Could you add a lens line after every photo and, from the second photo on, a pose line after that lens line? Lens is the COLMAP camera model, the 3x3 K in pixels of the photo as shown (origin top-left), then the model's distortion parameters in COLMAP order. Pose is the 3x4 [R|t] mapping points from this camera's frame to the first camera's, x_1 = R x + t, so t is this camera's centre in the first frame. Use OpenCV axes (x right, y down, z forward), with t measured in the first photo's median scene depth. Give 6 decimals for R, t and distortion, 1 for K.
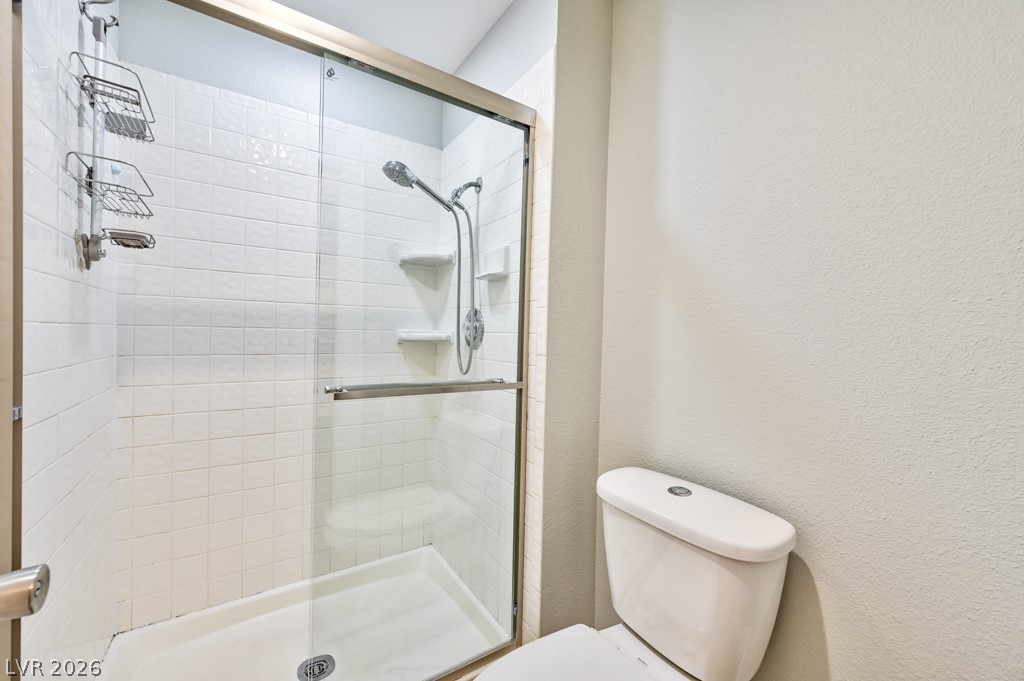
lens RADIAL K [[402.7, 0, 516.1], [0, 402.7, 338.8], [0, 0, 1]] dist [0.000732, 0.000020]
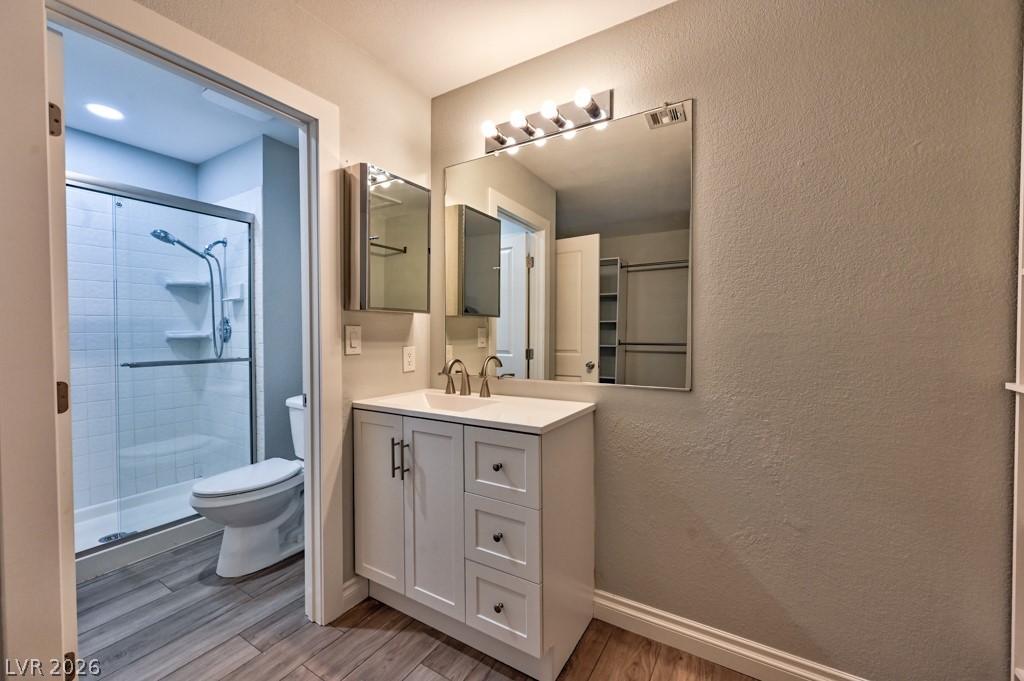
lens RADIAL K [[402.7, 0, 516.1], [0, 402.7, 338.8], [0, 0, 1]] dist [0.000732, 0.000020]
pose [[0.906693, -0.030948, 0.420654, 0.293932], [0.025718, 0.999505, 0.018102, 0.012073], [-0.421007, -0.005594, 0.907040, -1.041198]]
